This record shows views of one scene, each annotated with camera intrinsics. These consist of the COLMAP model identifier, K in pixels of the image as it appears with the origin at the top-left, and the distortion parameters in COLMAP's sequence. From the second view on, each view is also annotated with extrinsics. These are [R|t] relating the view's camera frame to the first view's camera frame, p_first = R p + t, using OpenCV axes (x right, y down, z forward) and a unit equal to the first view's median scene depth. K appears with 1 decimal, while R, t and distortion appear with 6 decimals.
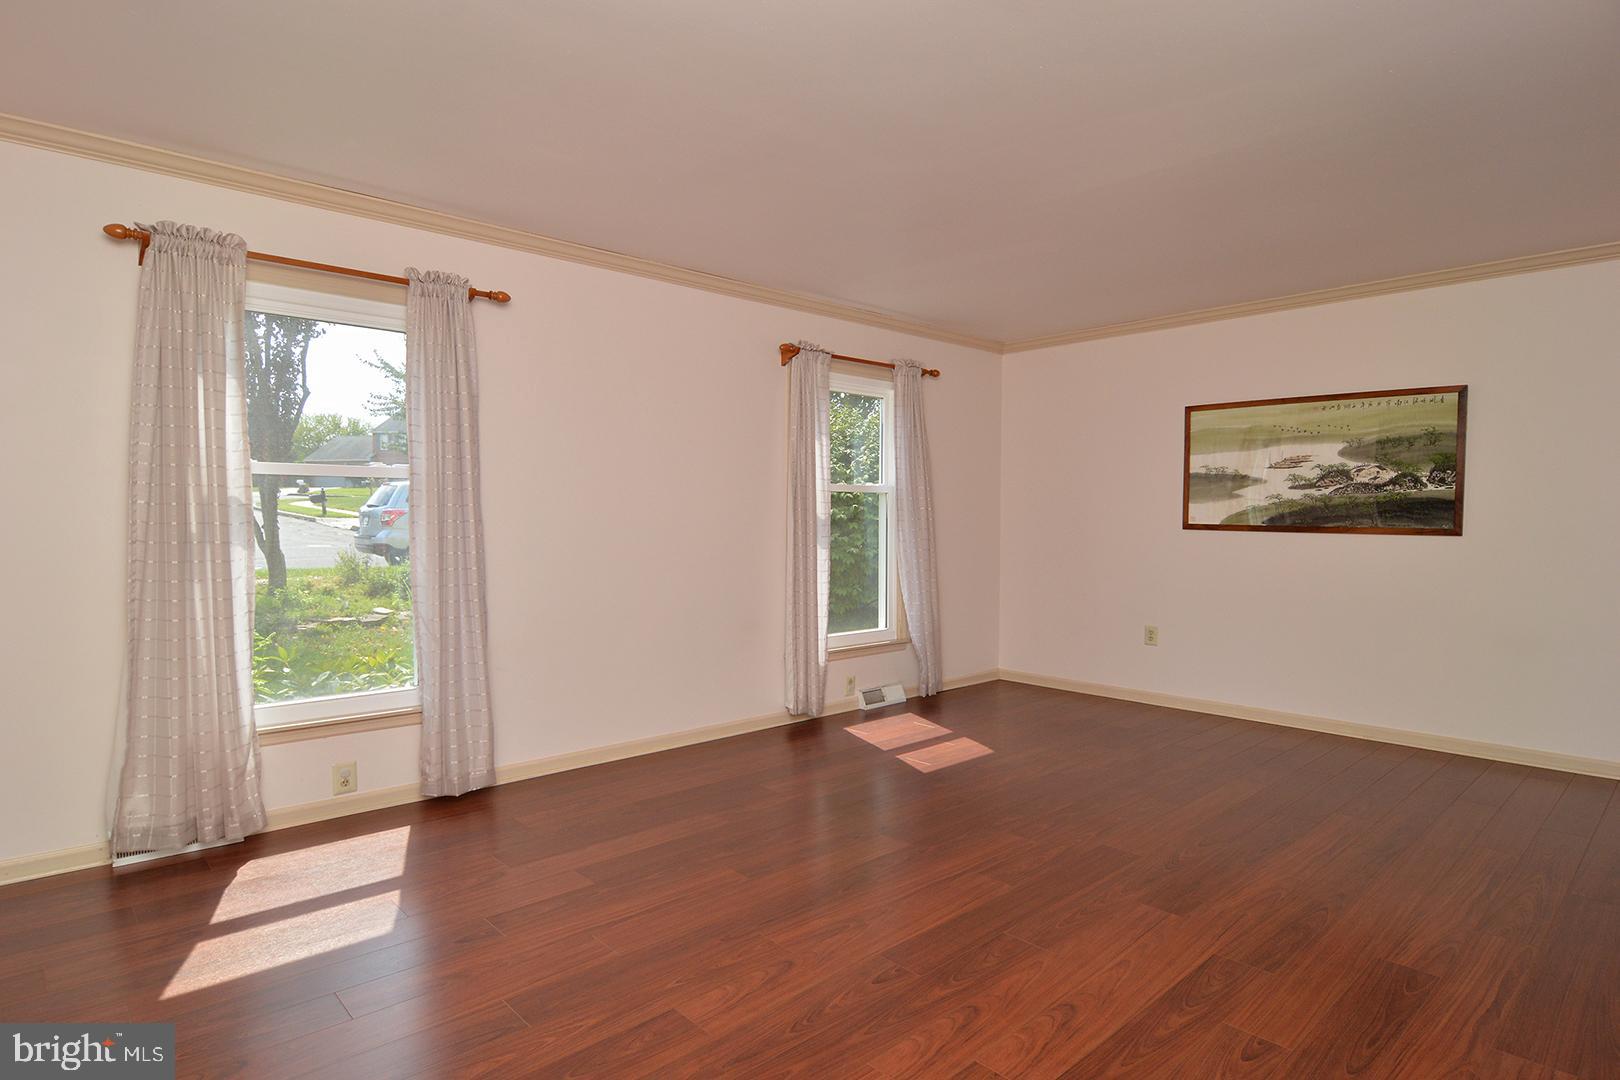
lens RADIAL K [[879.4, 0, 806.9], [0, 879.4, 543.3], [0, 0, 1]] dist [-0.016551, 0.000260]
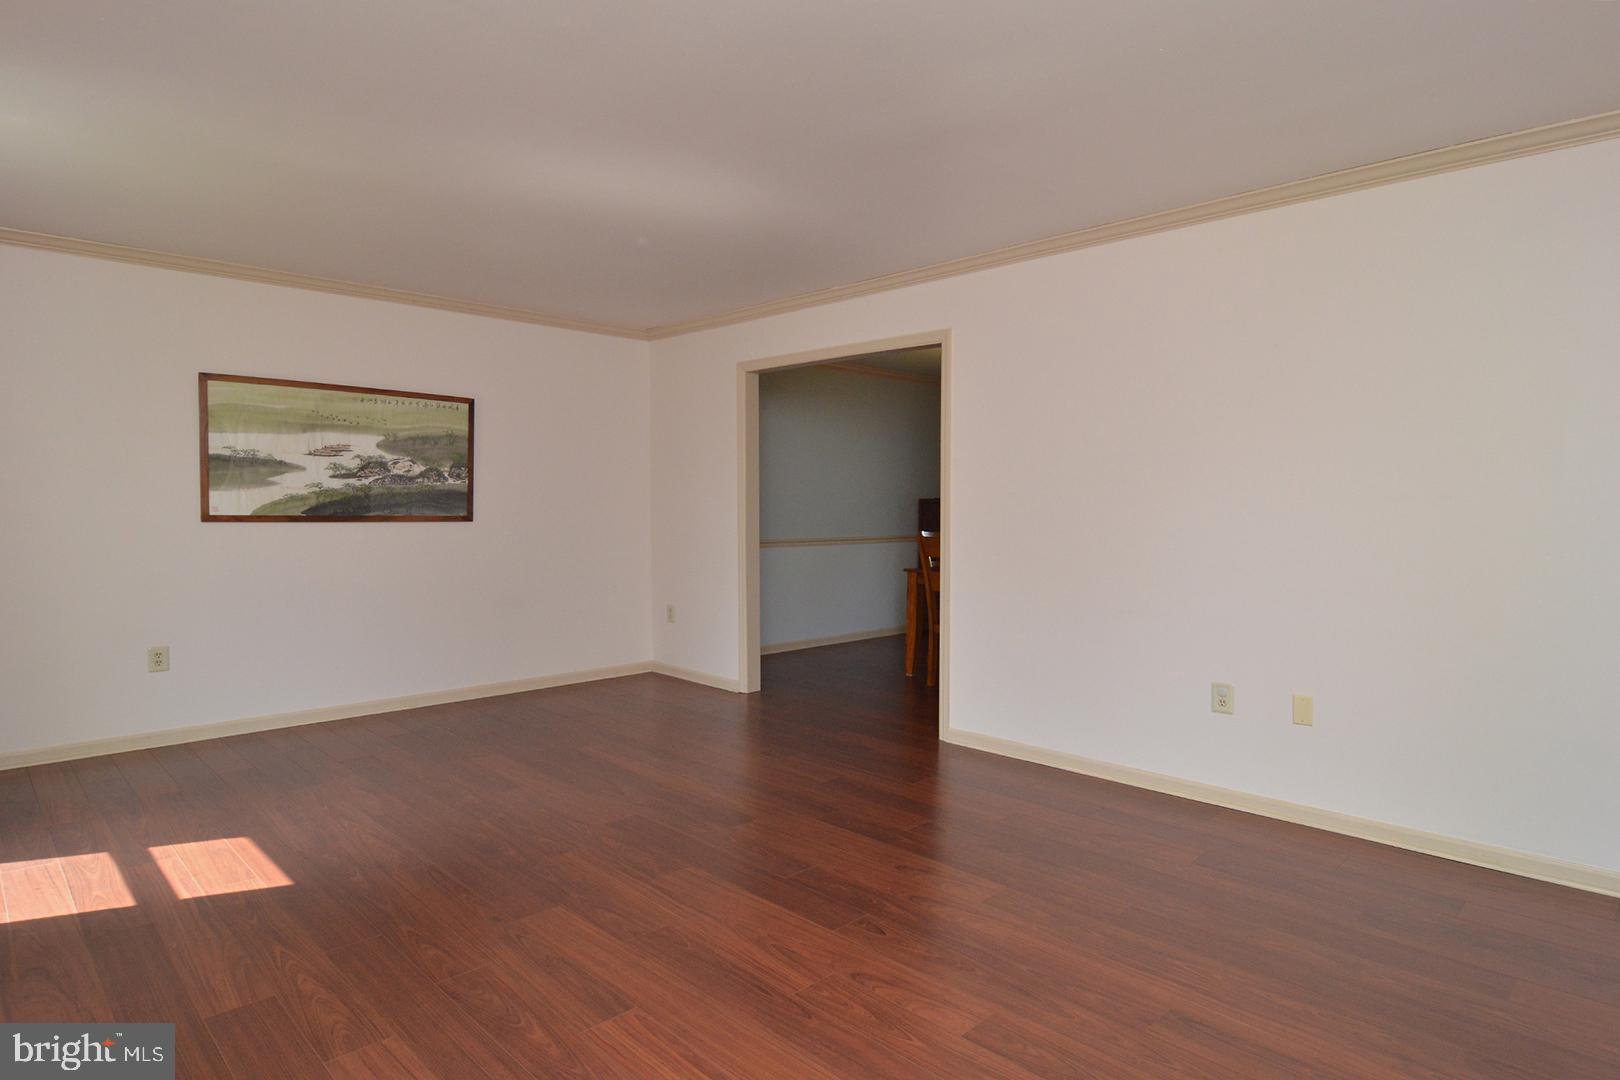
lens RADIAL K [[927.4, 0, 783.0], [0, 927.4, 517.6], [0, 0, 1]] dist [-0.009659, -0.000143]
pose [[-0.018962, -0.015966, 0.999693, -0.500846], [0.029002, 0.999443, 0.016512, -0.020656], [-0.999399, 0.029306, -0.018488, 0.528610]]
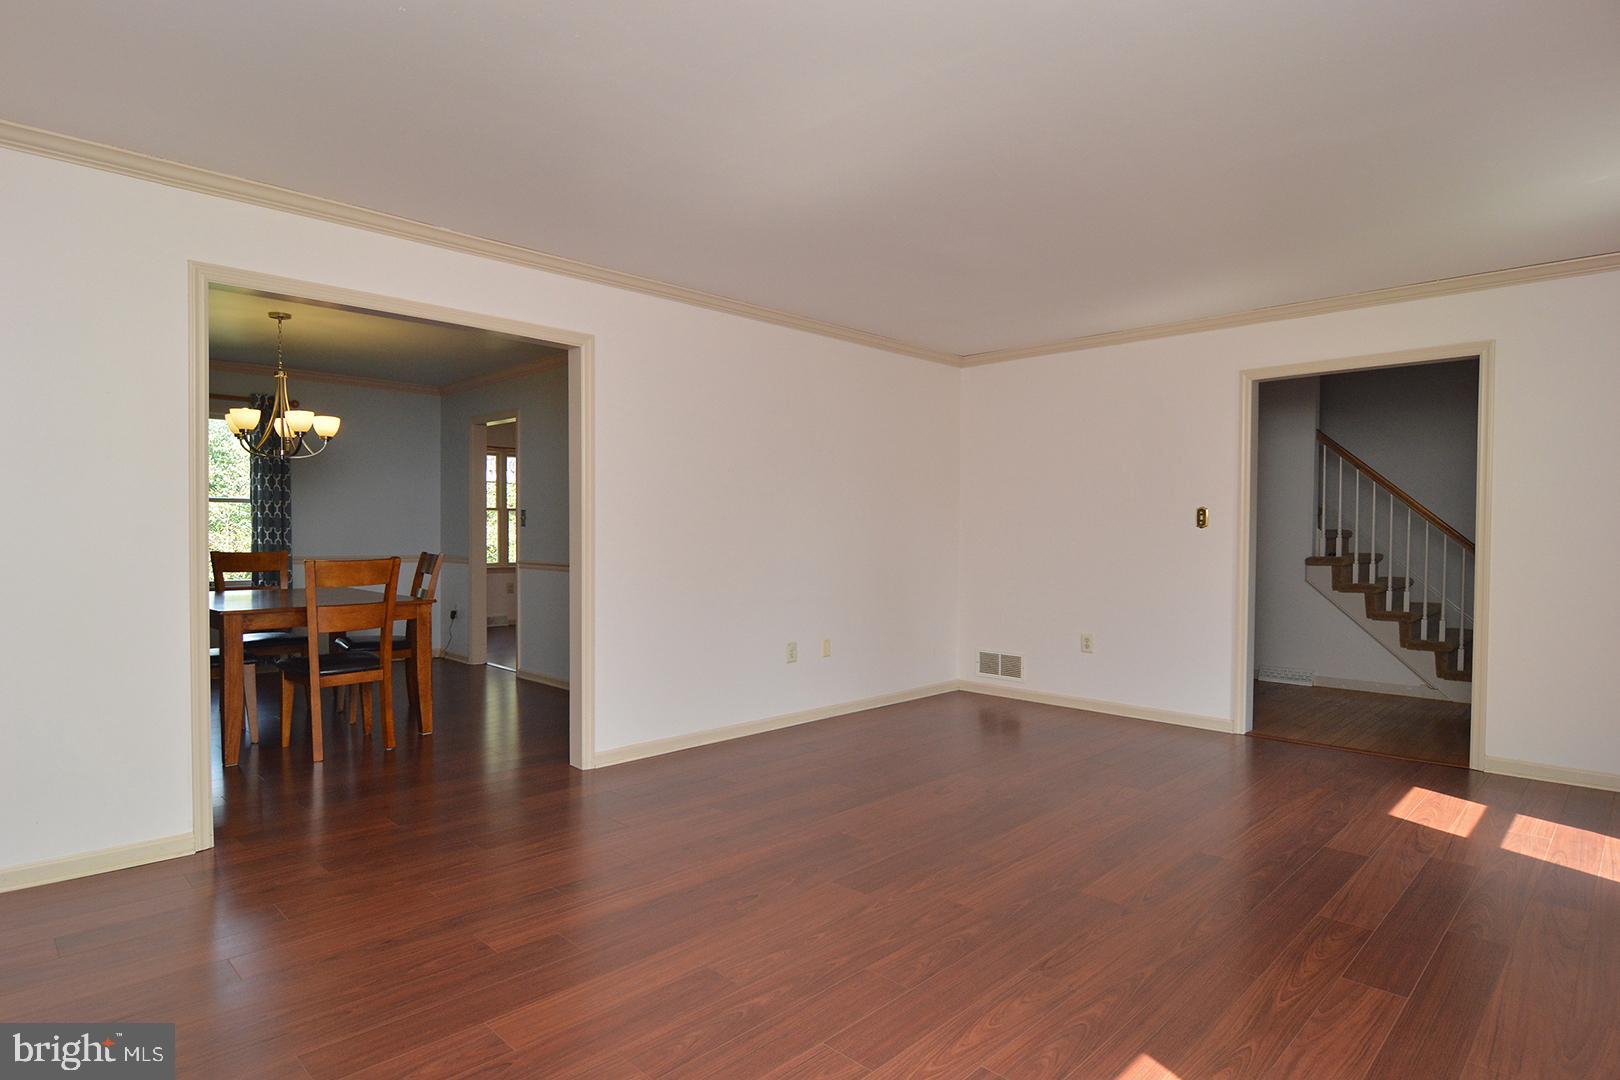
lens RADIAL K [[879.4, 0, 806.9], [0, 879.4, 543.3], [0, 0, 1]] dist [-0.016551, 0.000260]
pose [[-0.998496, -0.001375, -0.054806, 0.294624], [-0.004136, 0.998726, 0.050288, -0.040645], [0.054667, 0.050439, -0.997230, 1.240033]]
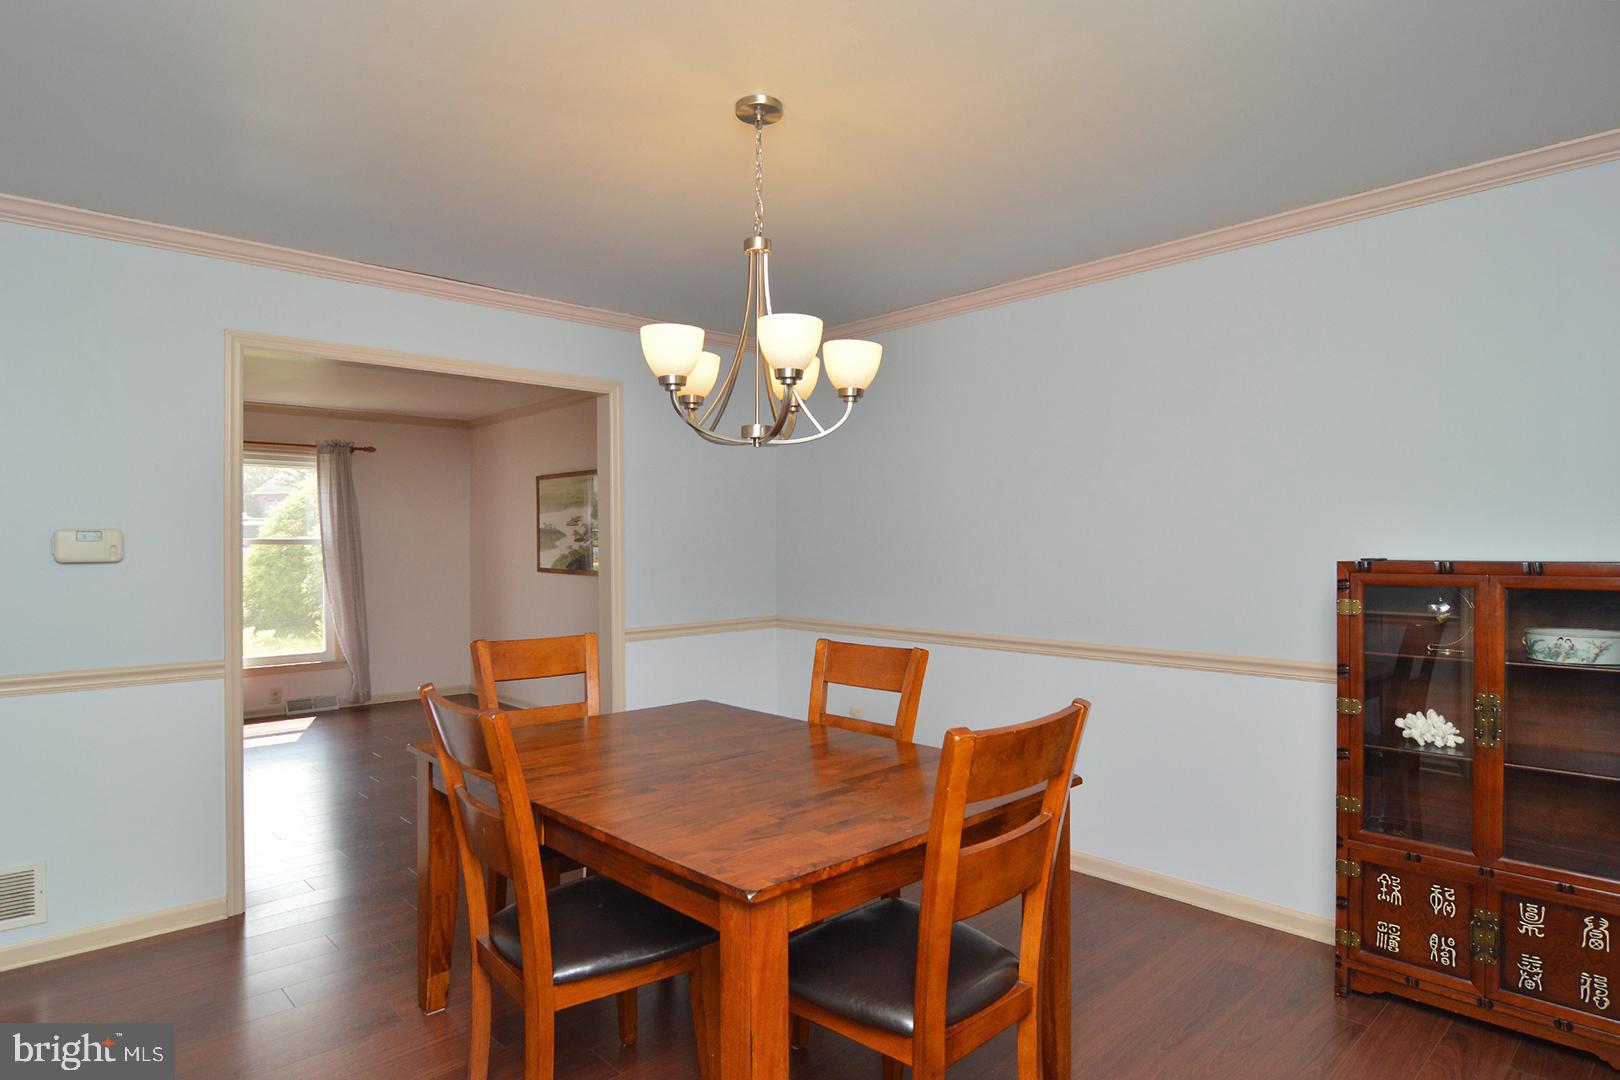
lens RADIAL K [[879.4, 0, 806.9], [0, 879.4, 543.3], [0, 0, 1]] dist [-0.016551, 0.000260]
pose [[0.999740, -0.004117, 0.022428, 0.887986], [0.004899, 0.999377, -0.034951, -0.012610], [-0.022271, 0.035052, 0.999137, -0.317723]]
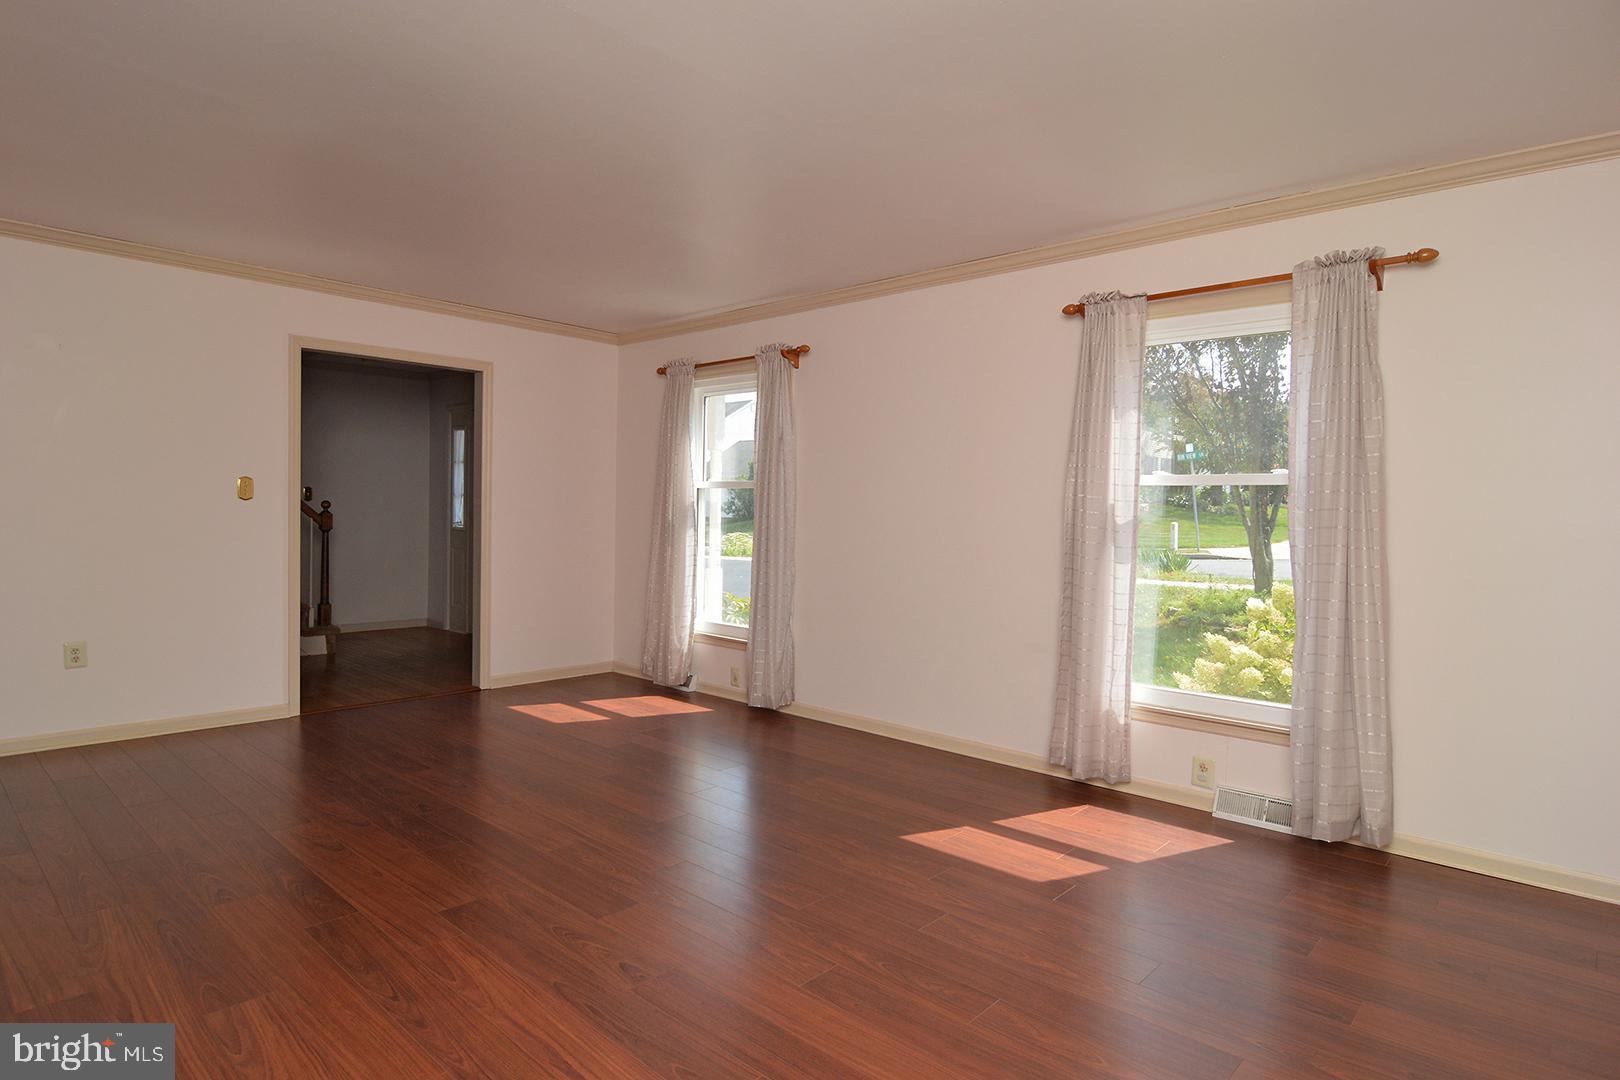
lens RADIAL K [[879.4, 0, 806.9], [0, 879.4, 543.3], [0, 0, 1]] dist [-0.016551, 0.000260]
pose [[0.081521, 0.034292, -0.996082, 0.770929], [-0.052112, 0.998188, 0.030100, -0.020105], [0.995308, 0.049454, 0.083160, 0.708742]]
